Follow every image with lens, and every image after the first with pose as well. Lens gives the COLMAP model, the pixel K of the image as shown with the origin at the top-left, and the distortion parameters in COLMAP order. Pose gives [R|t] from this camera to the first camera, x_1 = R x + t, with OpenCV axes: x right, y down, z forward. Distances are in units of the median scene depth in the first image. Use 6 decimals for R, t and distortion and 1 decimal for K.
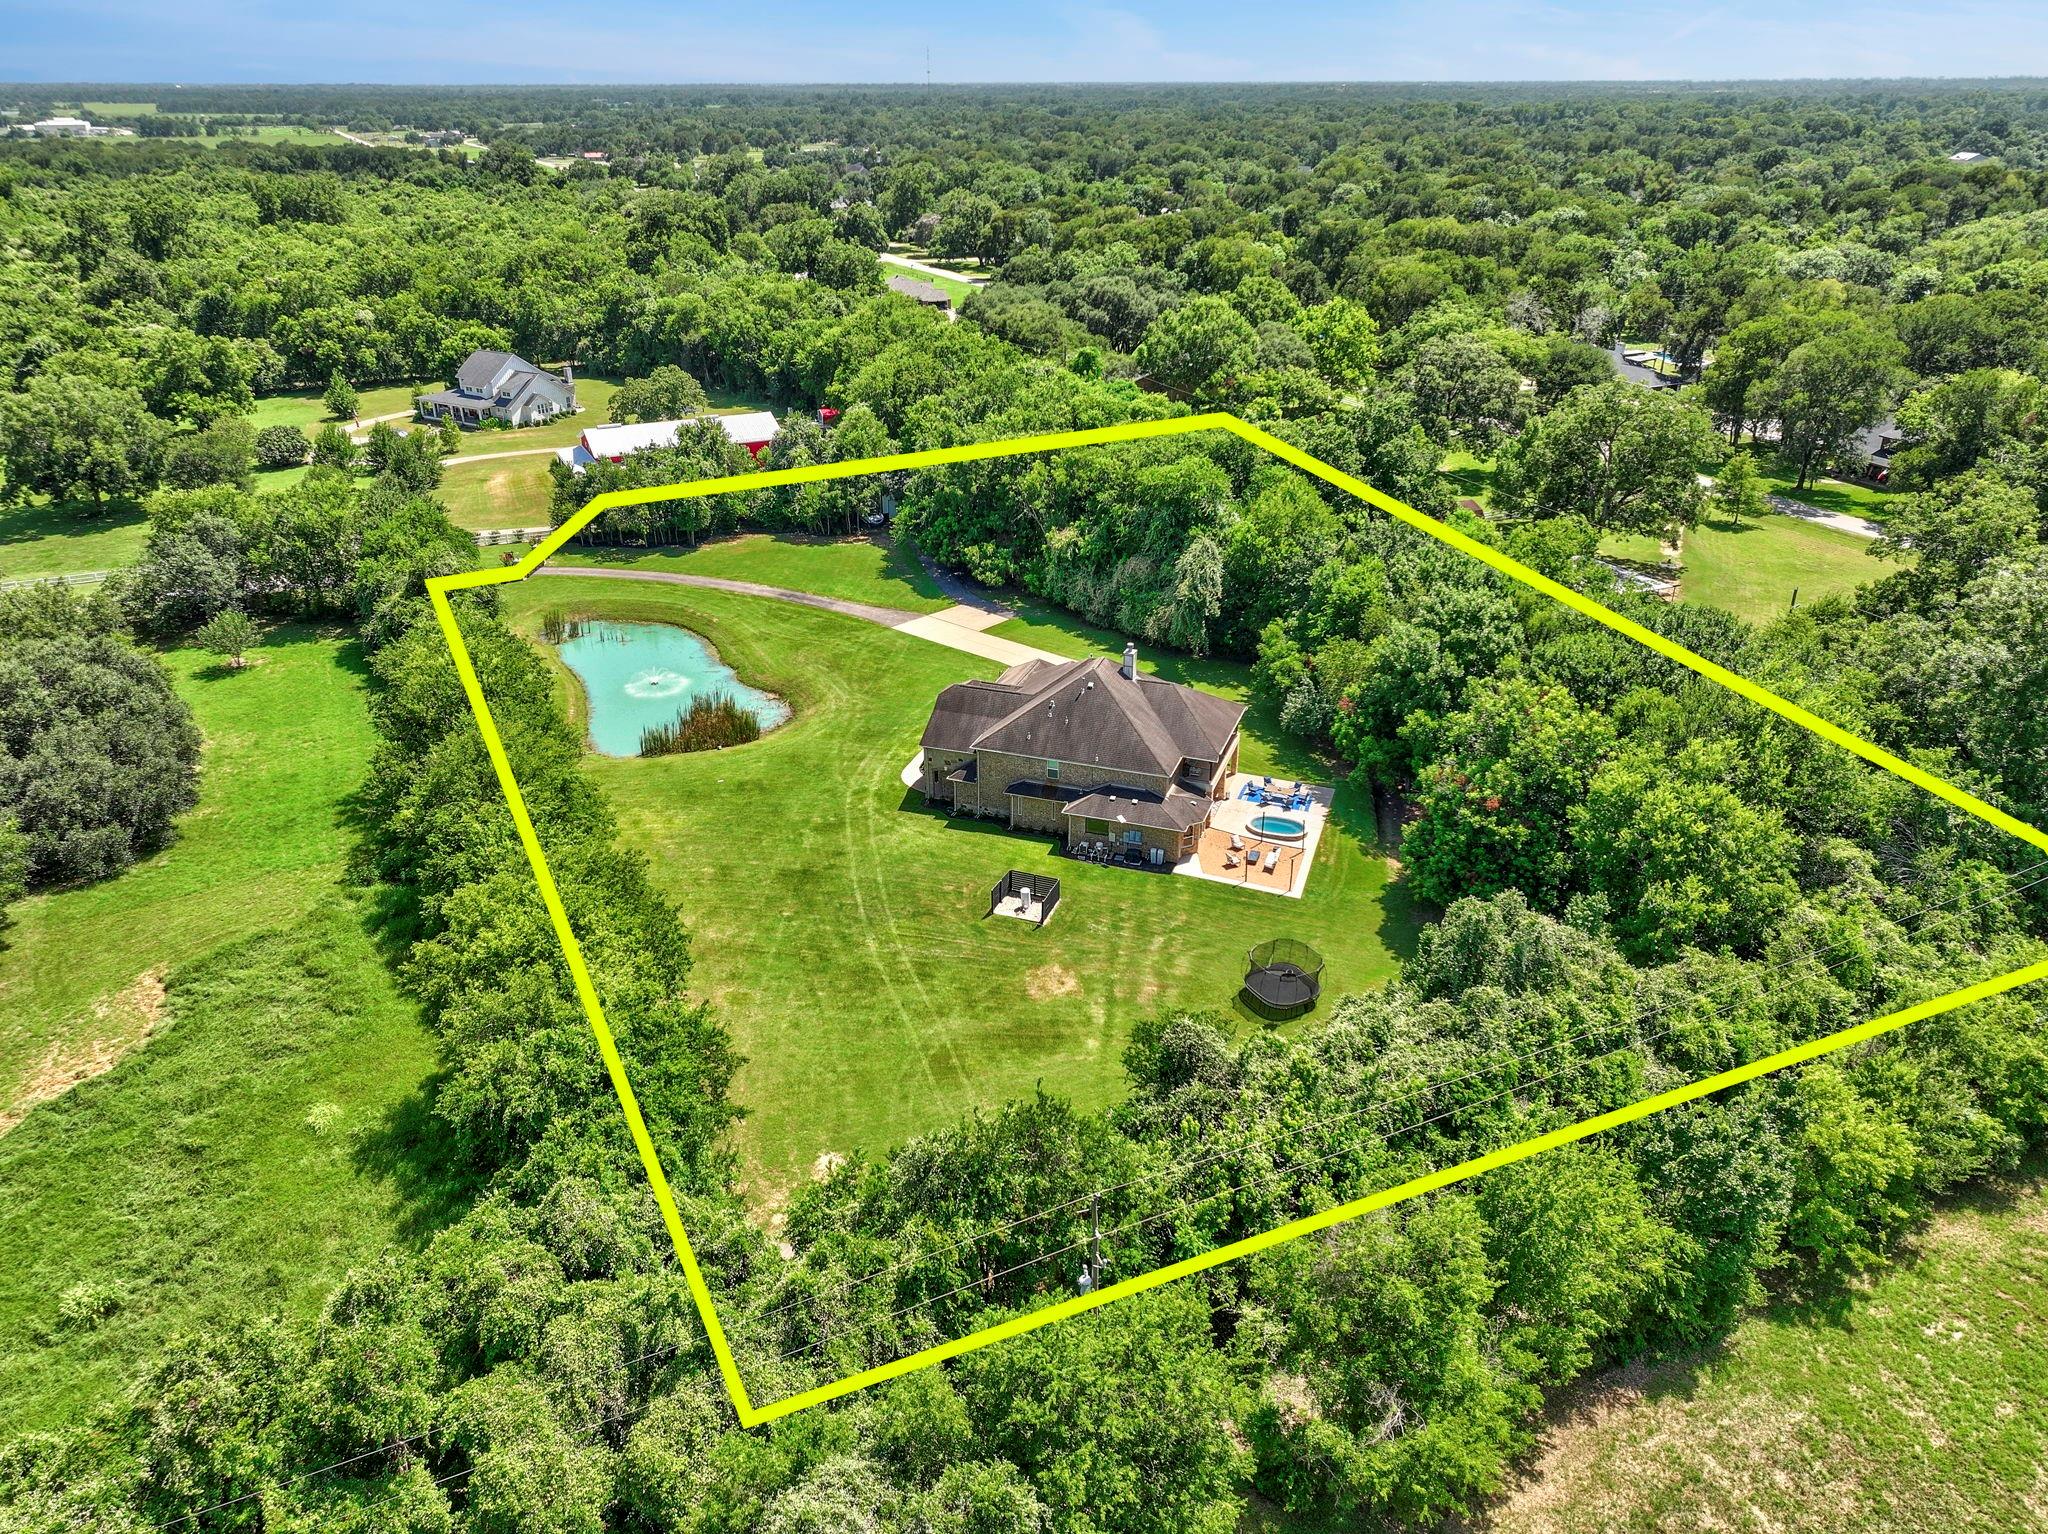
lens RADIAL K [[1503.0, 0, 1027.8], [0, 1503.0, 768.3], [0, 0, 1]] dist [0.003891, 0.008827]
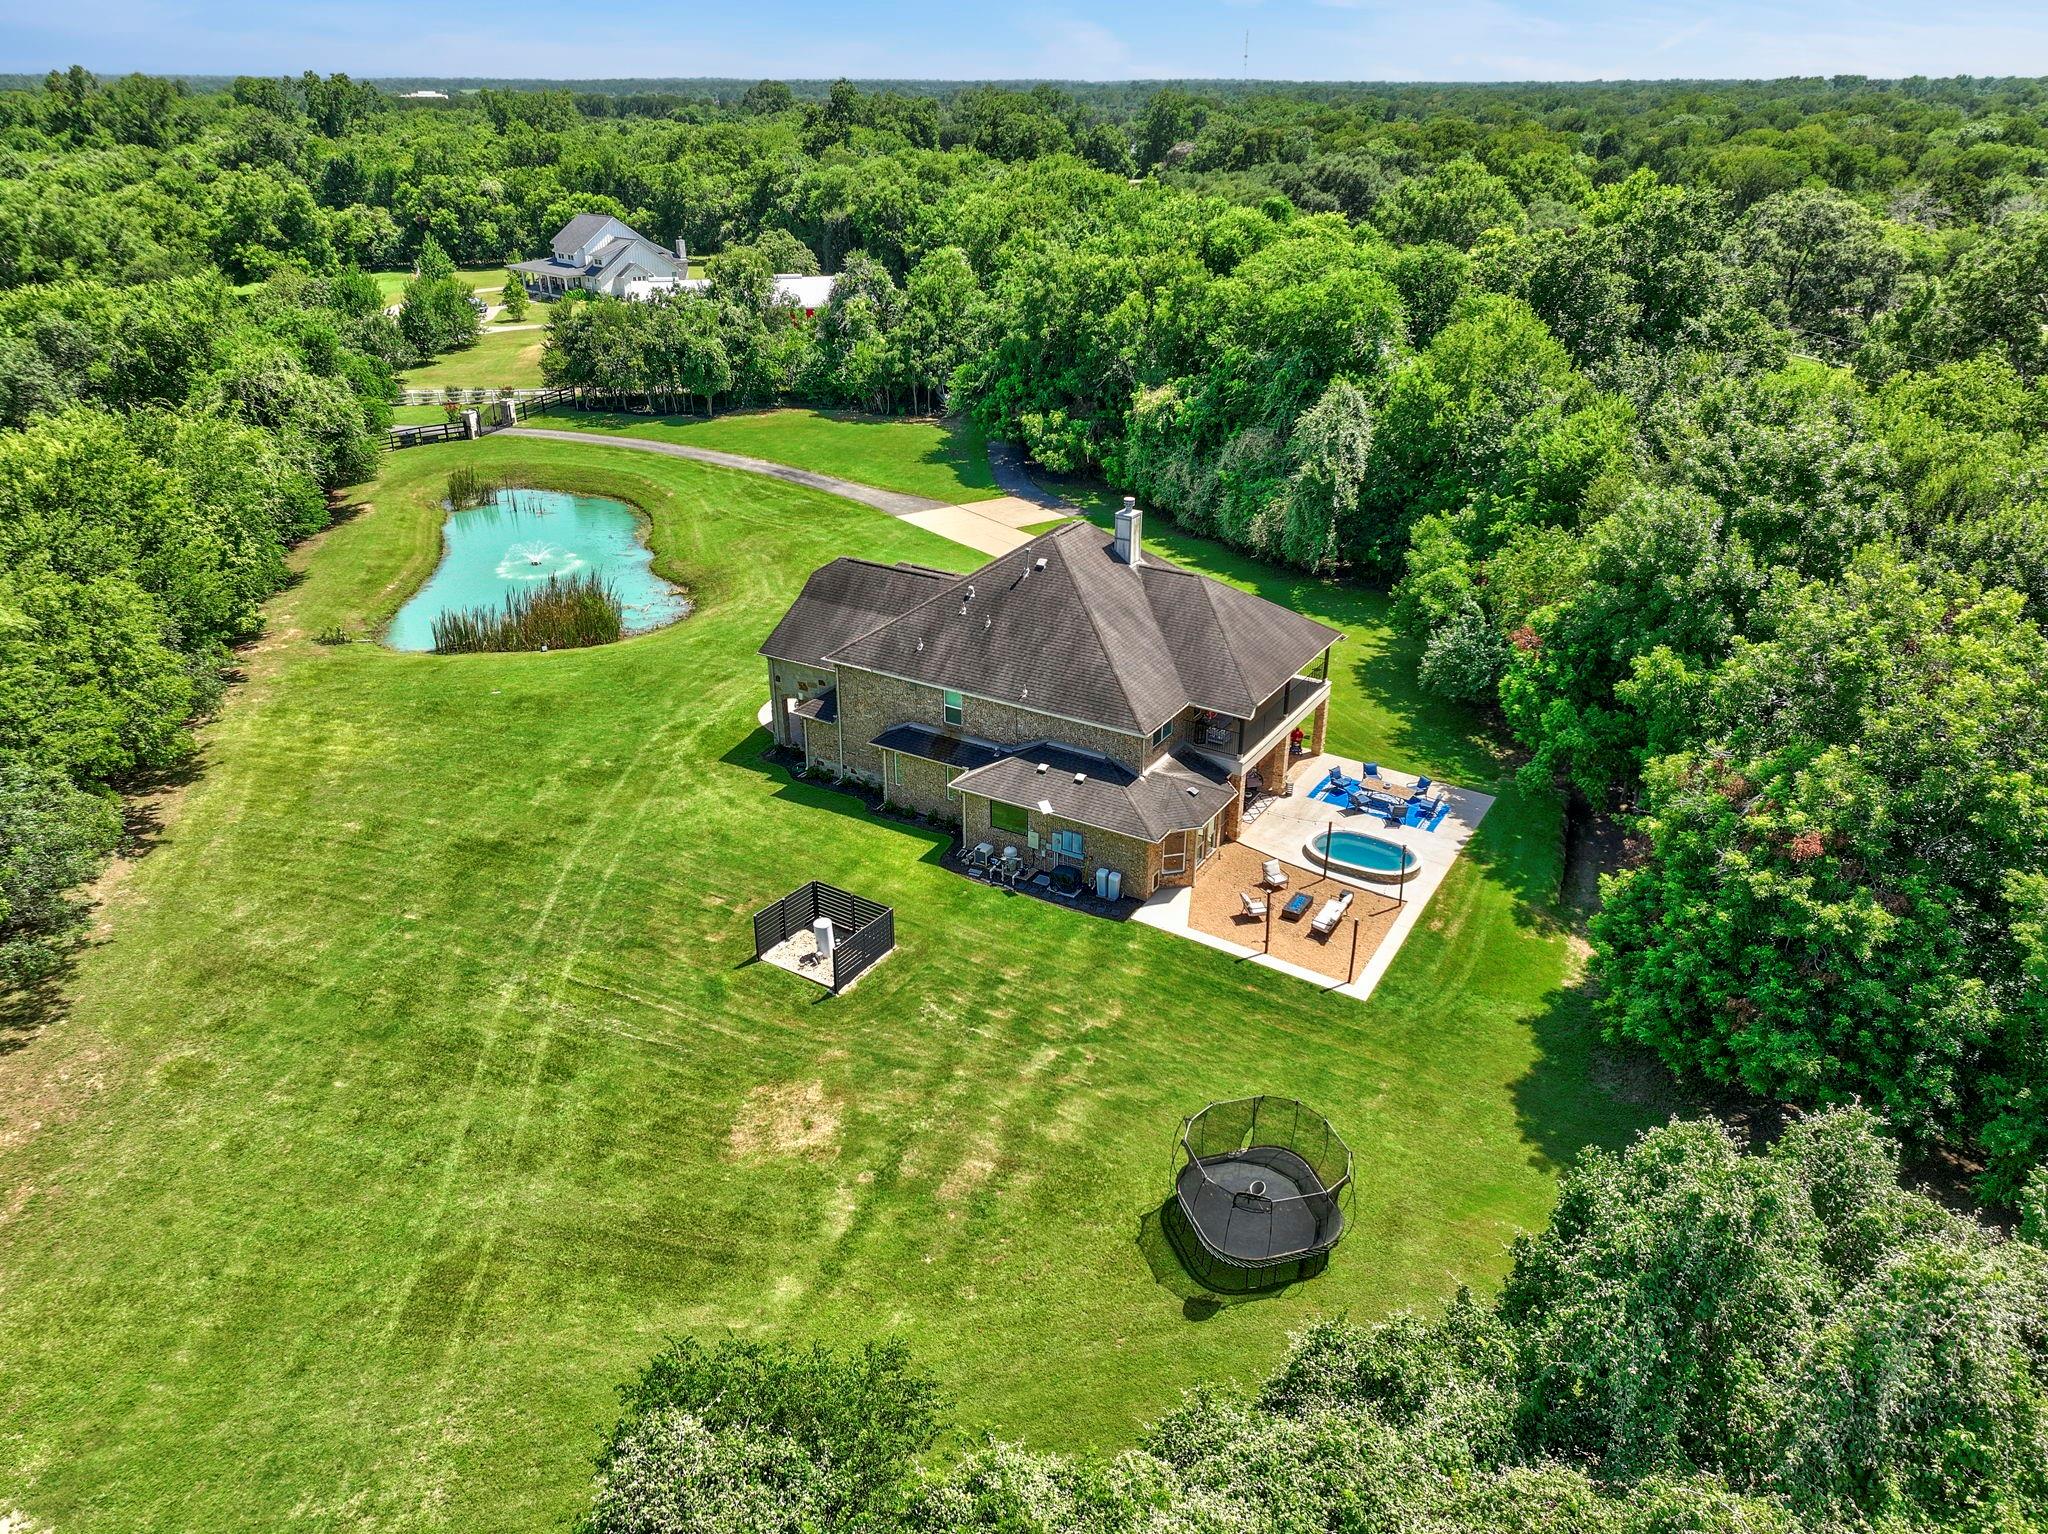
lens RADIAL K [[1503.0, 0, 1016.9], [0, 1503.0, 766.8], [0, 0, 1]] dist [0.003891, 0.008827]
pose [[0.979100, 0.092156, -0.181304, 0.132092], [-0.092535, 0.995689, 0.006385, 0.015424], [0.181111, 0.010526, 0.983406, 0.431558]]
